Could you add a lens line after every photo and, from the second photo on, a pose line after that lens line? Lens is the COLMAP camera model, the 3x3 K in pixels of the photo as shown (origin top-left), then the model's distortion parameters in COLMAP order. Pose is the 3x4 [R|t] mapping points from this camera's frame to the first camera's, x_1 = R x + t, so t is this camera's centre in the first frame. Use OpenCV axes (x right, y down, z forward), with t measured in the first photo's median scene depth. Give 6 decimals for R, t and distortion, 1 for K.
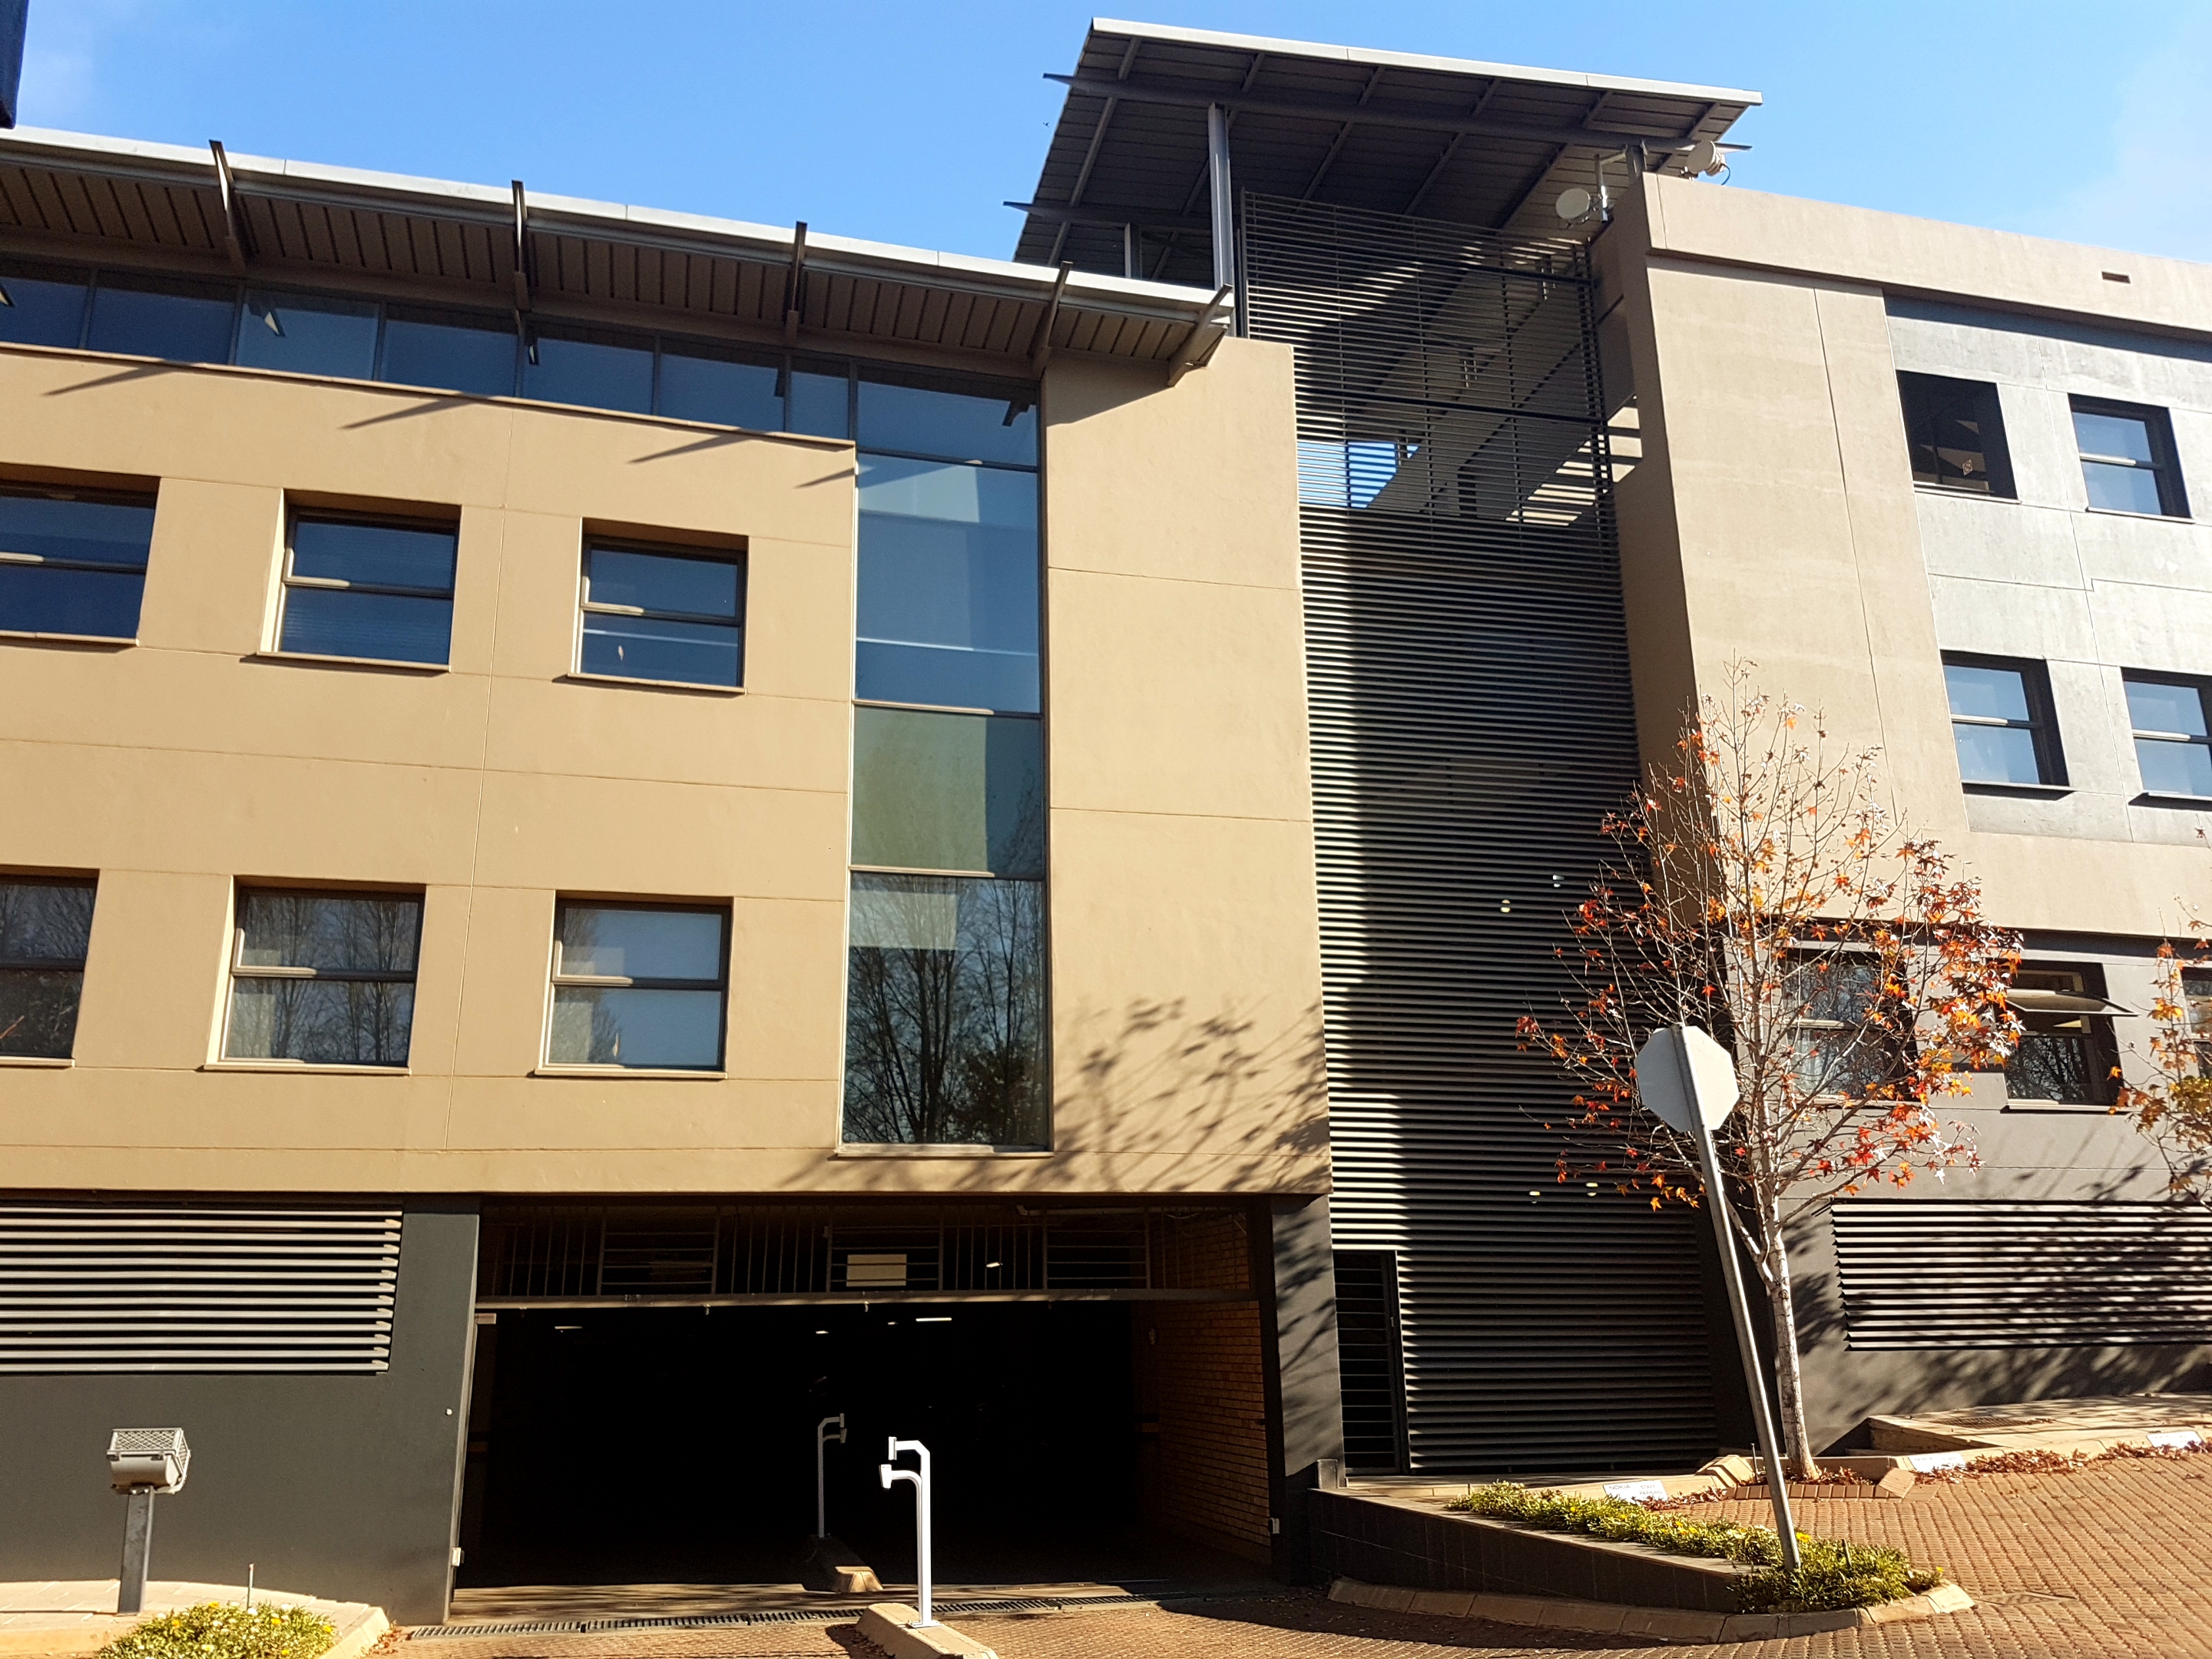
lens RADIAL K [[1487.1, 0, 1105.3], [0, 1487.1, 900.5], [0, 0, 1]] dist [0.052966, -0.000996]
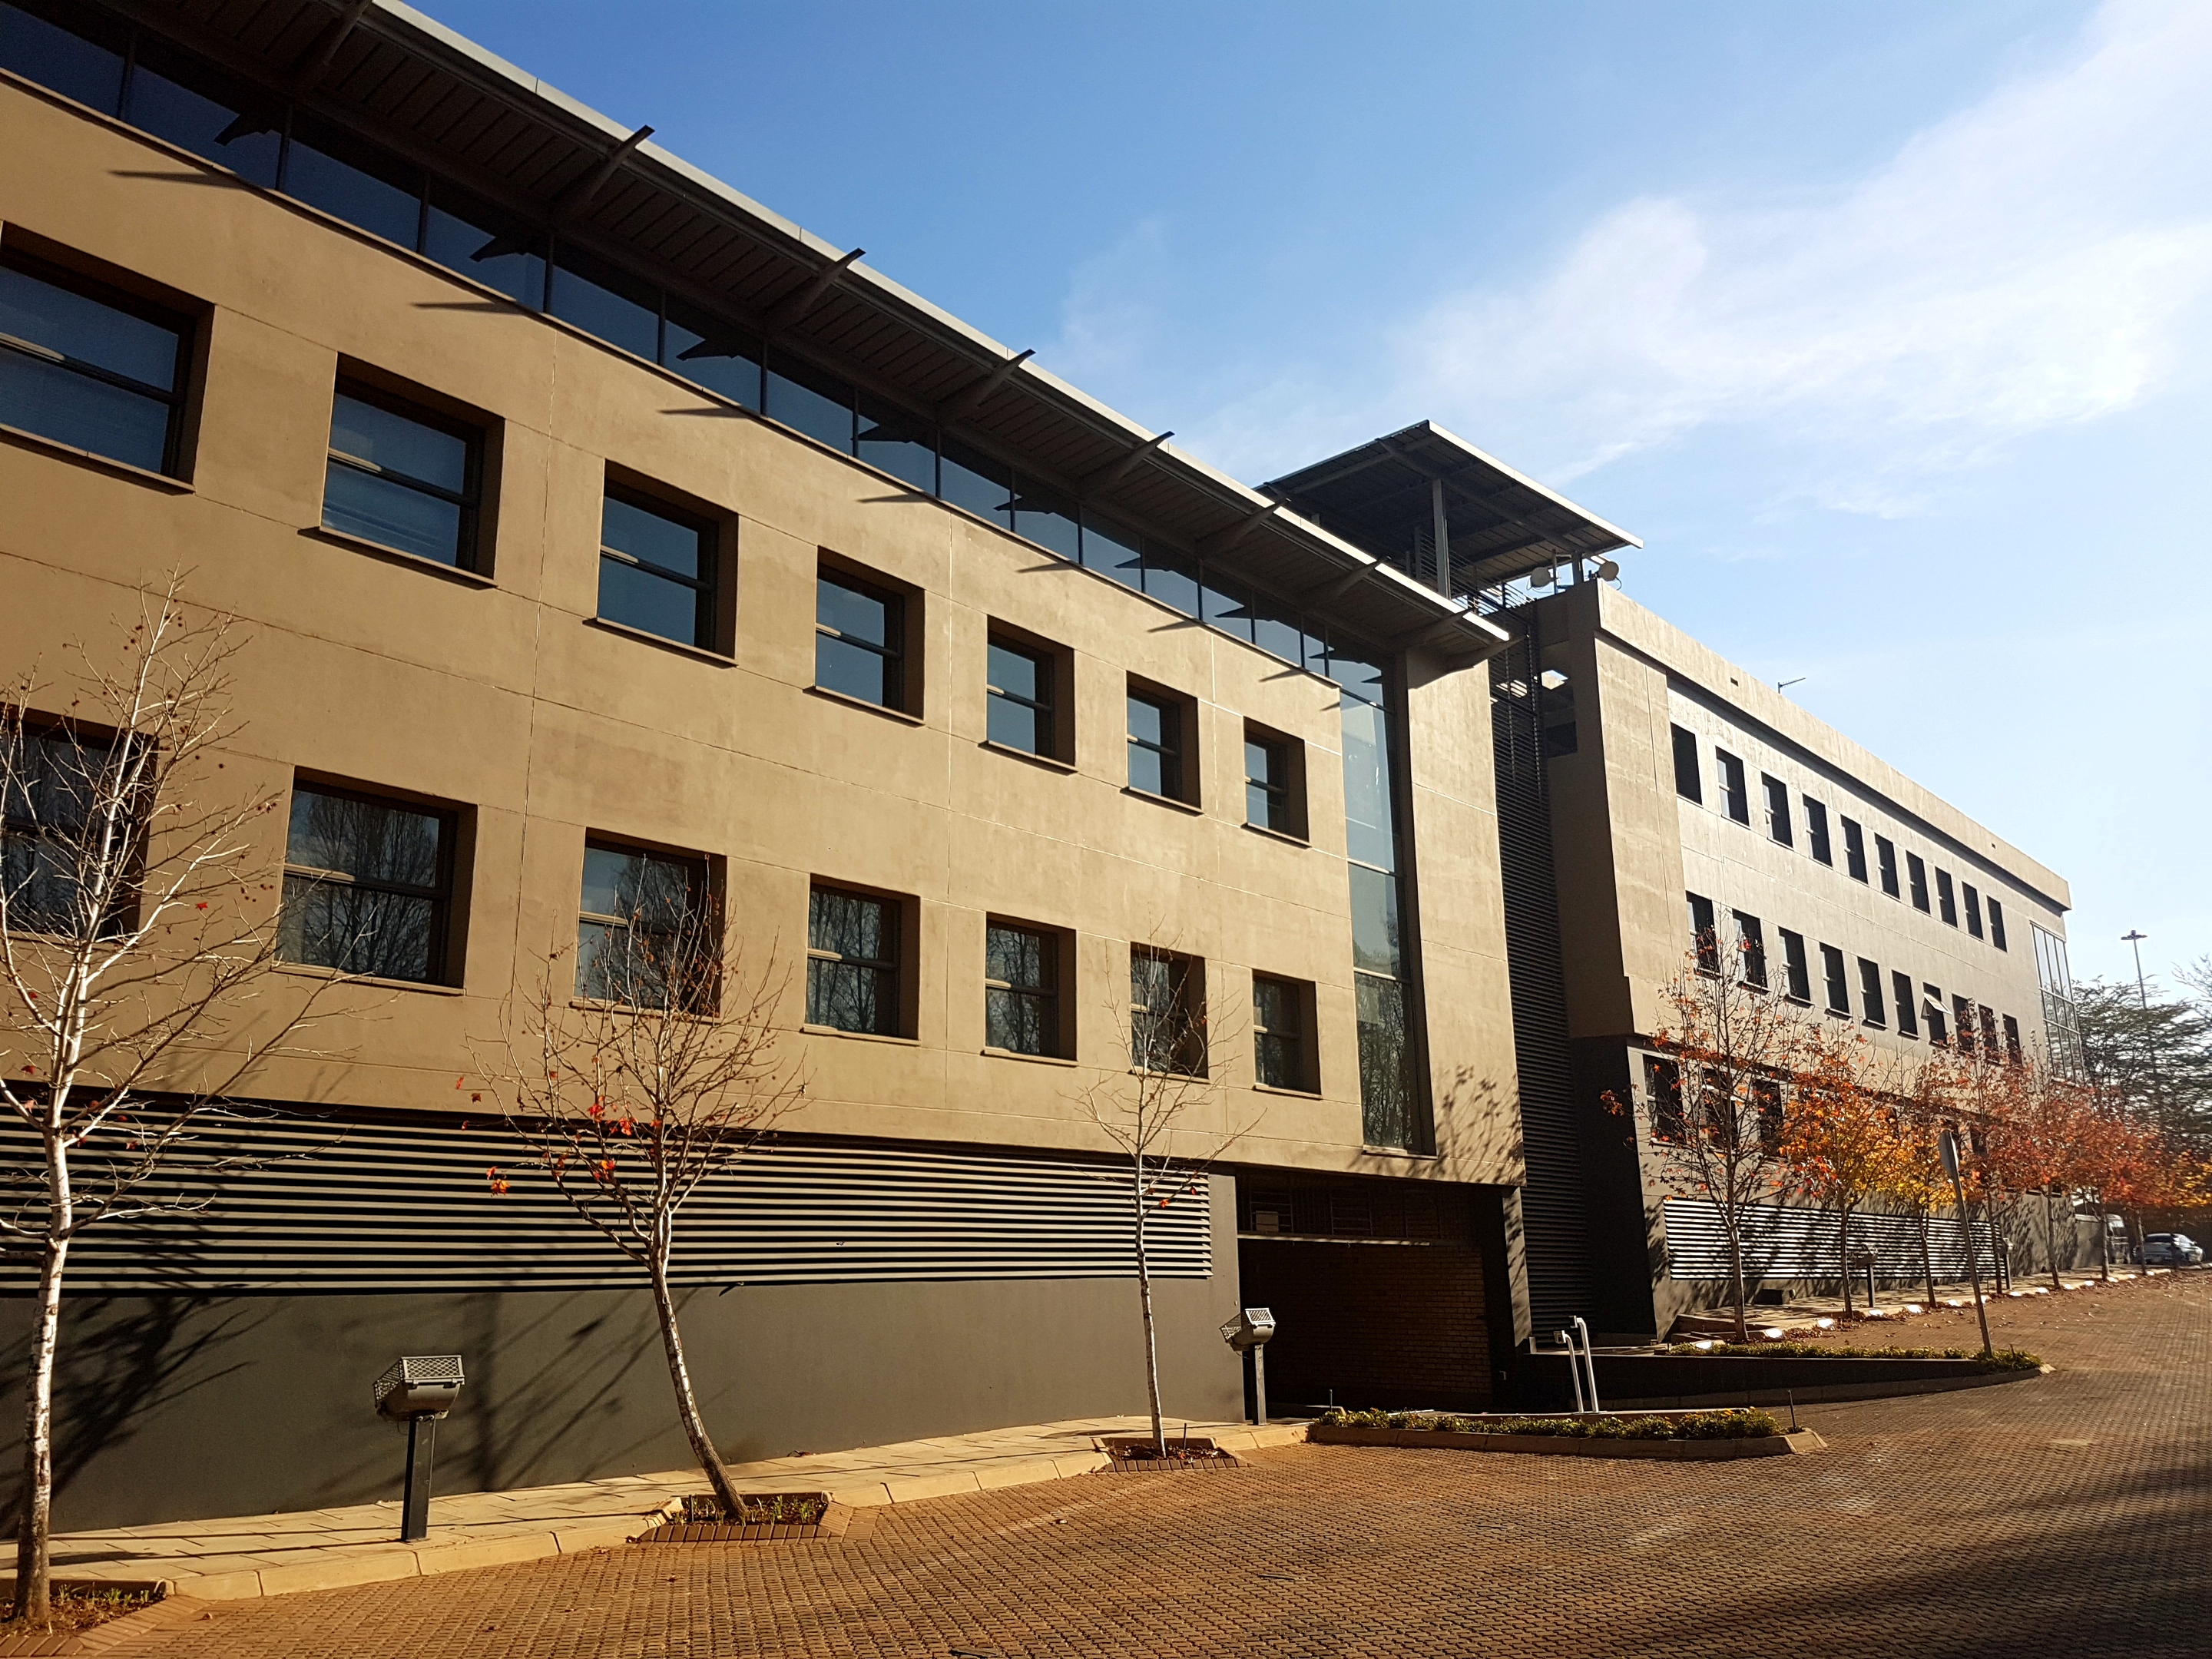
lens RADIAL K [[1680.6, 0, 1106.5], [0, 1680.6, 806.2], [0, 0, 1]] dist [0.187639, -0.311254]
pose [[0.799595, 0.168146, 0.576519, -1.445684], [-0.177188, 0.983321, -0.041045, -0.071837], [-0.573805, -0.069333, 0.816052, -0.316844]]
